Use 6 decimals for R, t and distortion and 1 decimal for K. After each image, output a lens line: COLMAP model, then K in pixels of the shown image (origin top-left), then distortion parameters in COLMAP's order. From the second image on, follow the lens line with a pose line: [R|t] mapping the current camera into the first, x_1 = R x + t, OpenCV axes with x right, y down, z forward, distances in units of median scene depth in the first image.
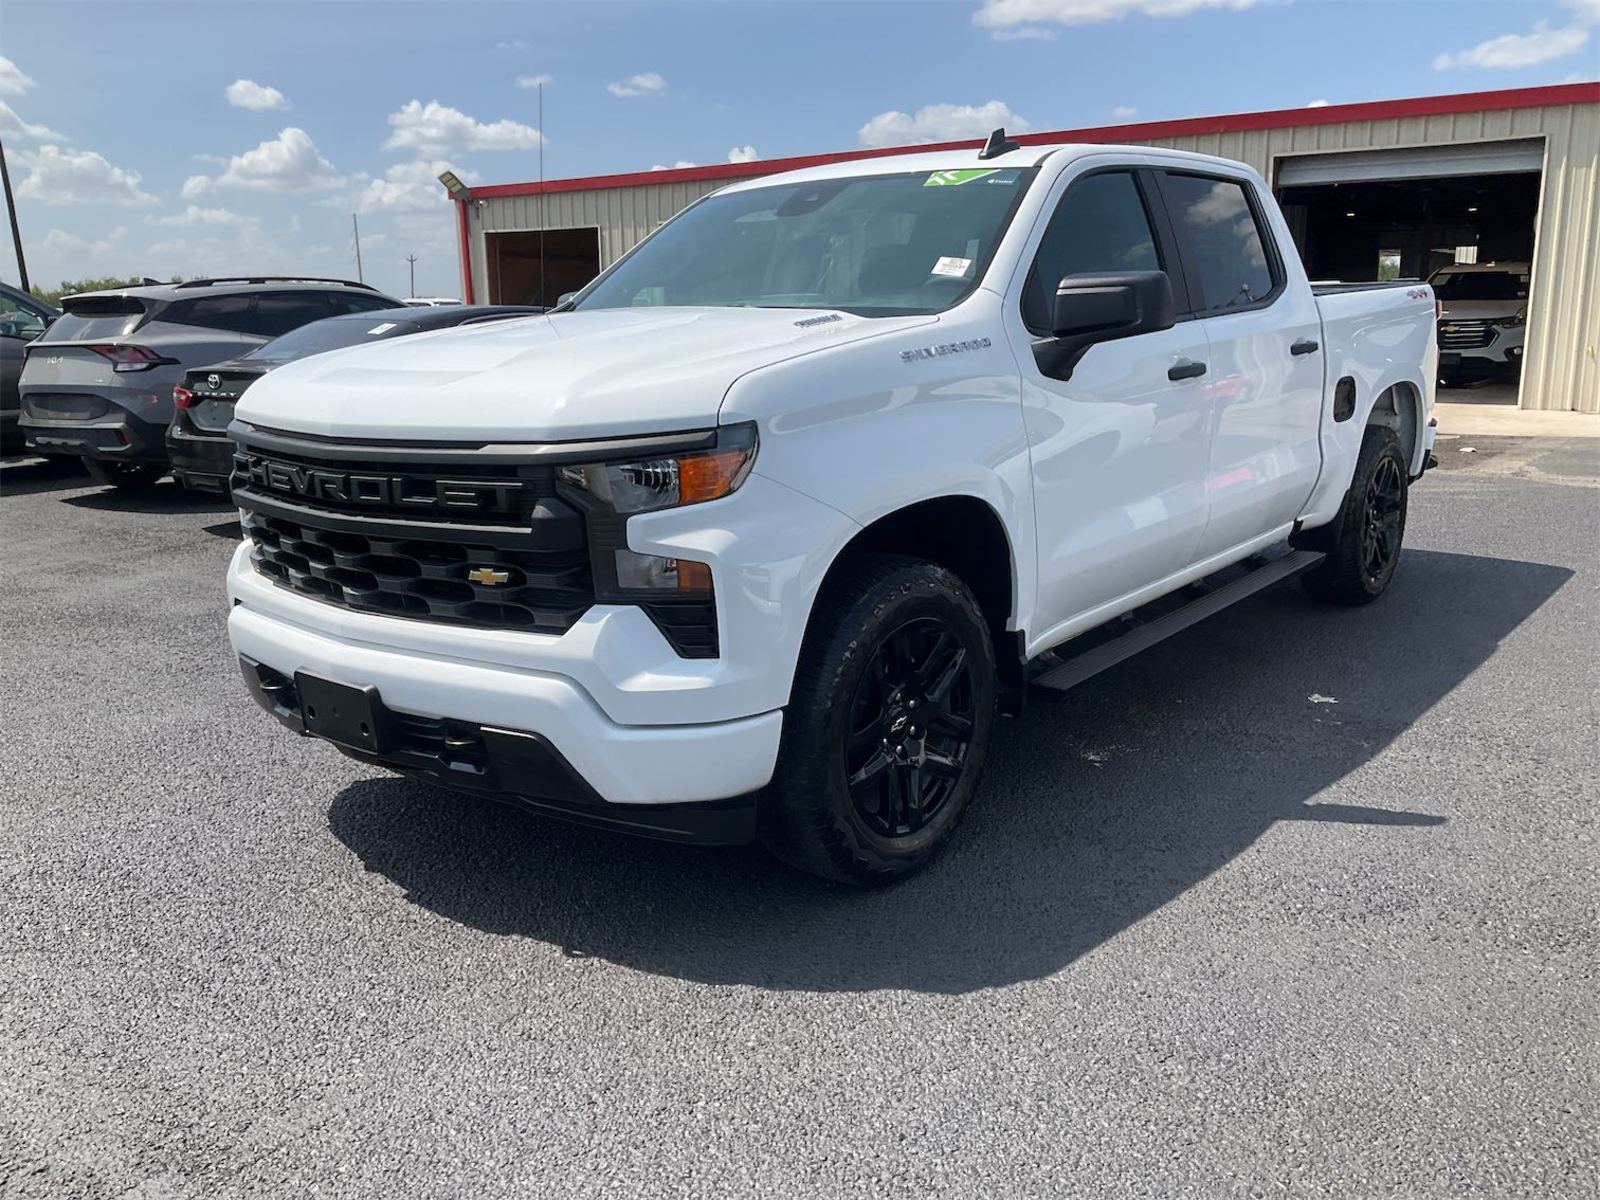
lens RADIAL K [[1277.5, 0, 800.0], [0, 1277.5, 600.0], [0, 0, 1]] dist [0.008164, 0.004472]
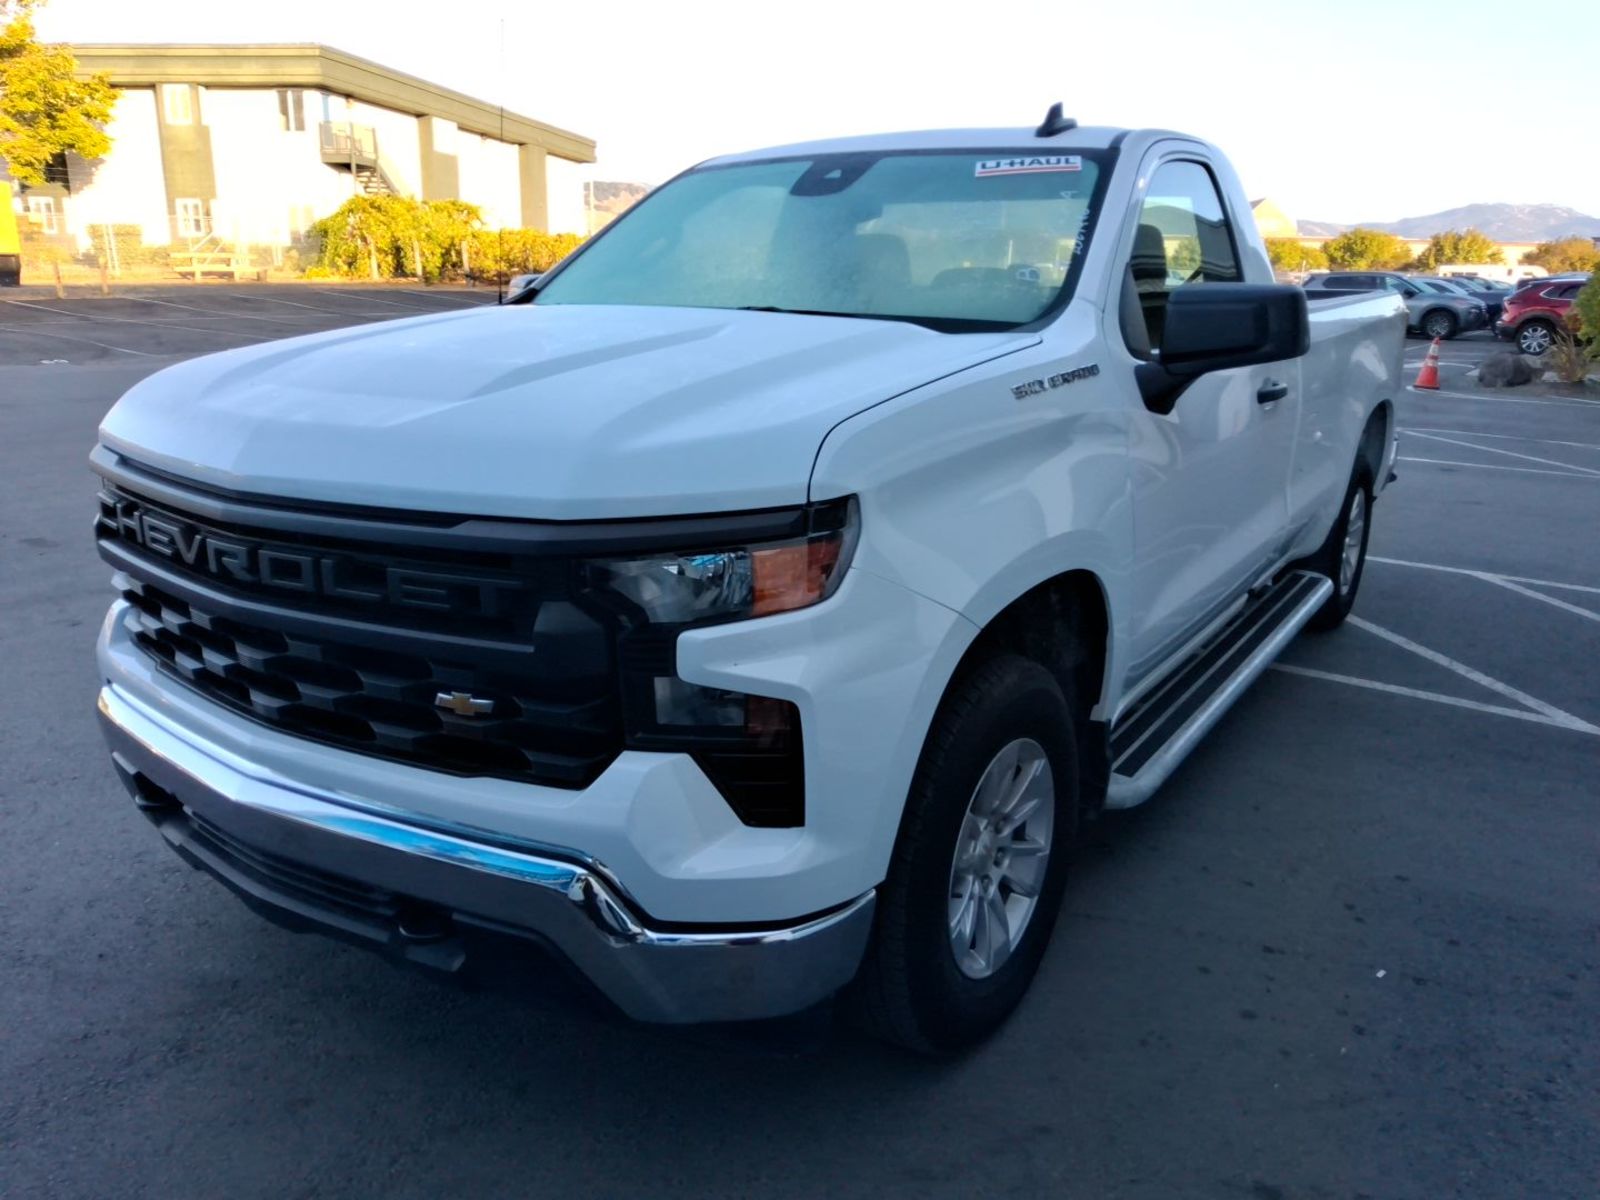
lens RADIAL K [[1176.5, 0, 800.0], [0, 1176.5, 600.0], [0, 0, 1]] dist [-0.004908, -0.002997]
pose [[0.995672, 0.006320, 0.092726, -0.103878], [-0.009714, 0.999297, 0.036198, -0.085975], [-0.092433, -0.036942, 0.995033, 0.296062]]
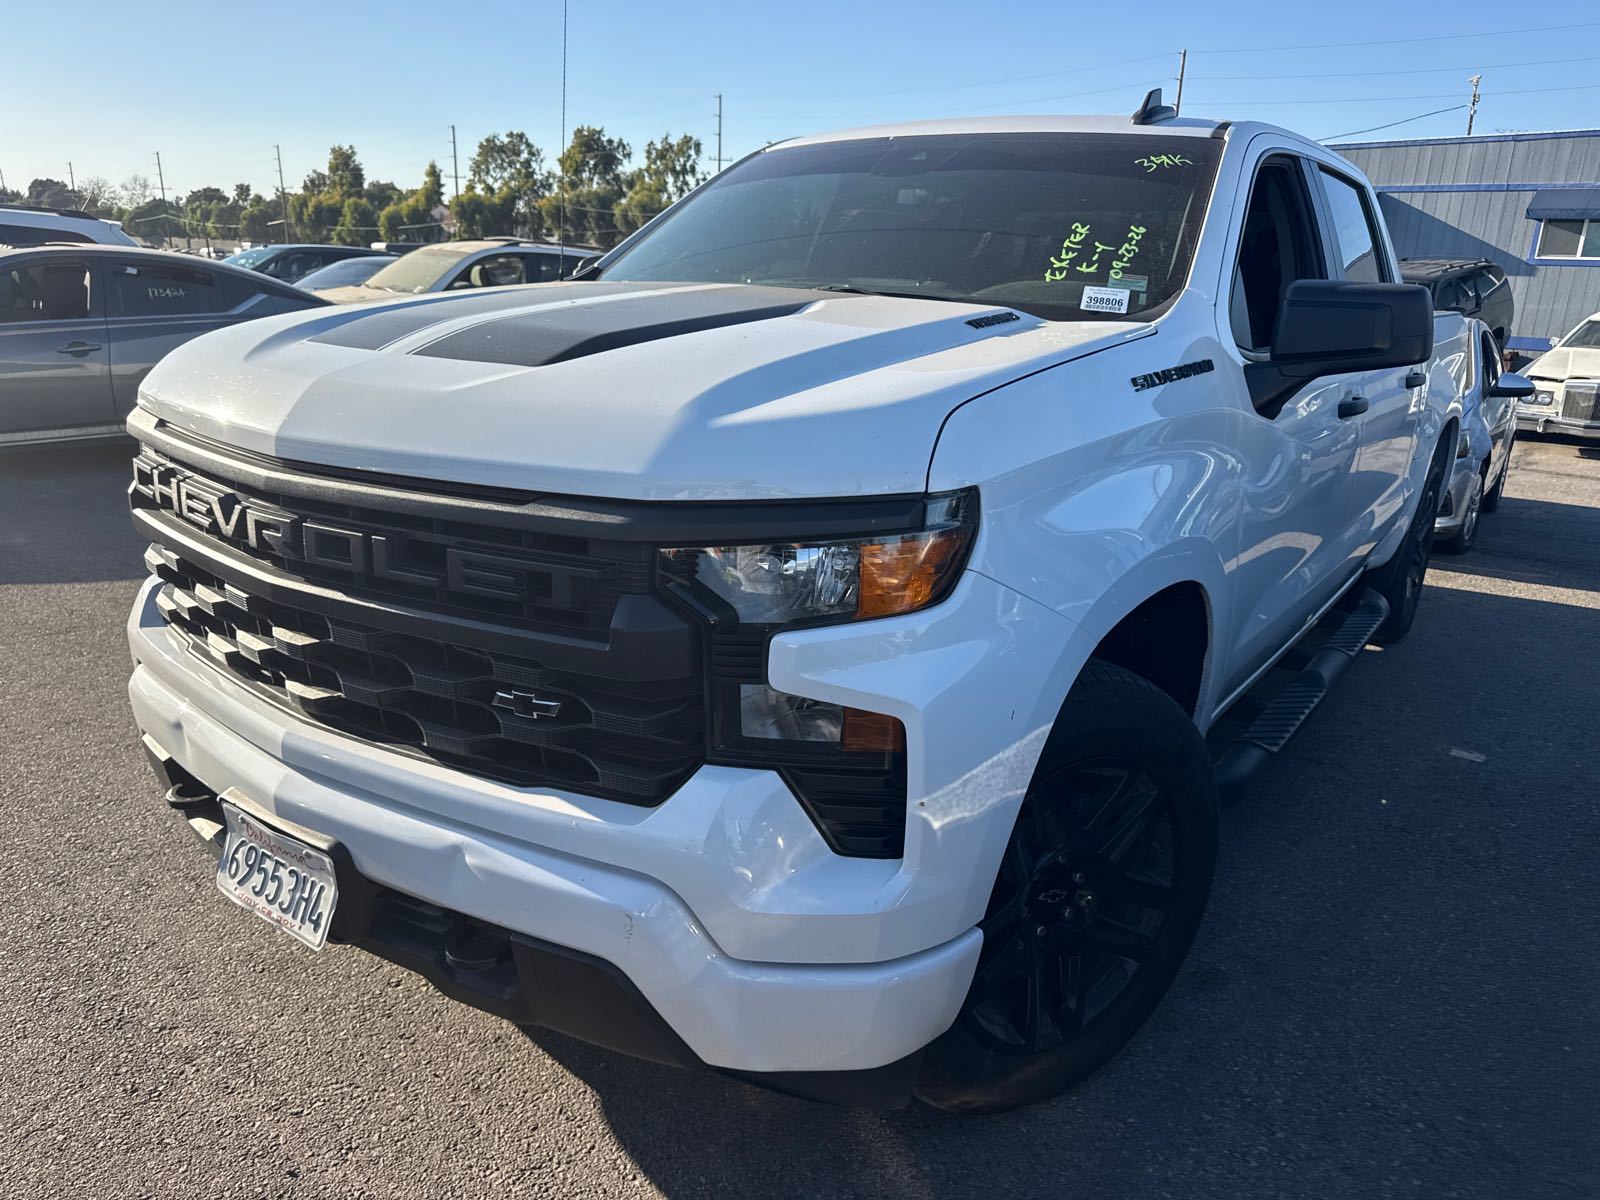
lens RADIAL K [[1140.2, 0, 800.0], [0, 1140.2, 600.0], [0, 0, 1]] dist [-0.000751, 0.000021]
pose [[0.996100, 0.045862, 0.075376, -0.132582], [-0.048739, 0.998134, 0.036776, -0.082588], [-0.073548, -0.040307, 0.996477, 0.375014]]
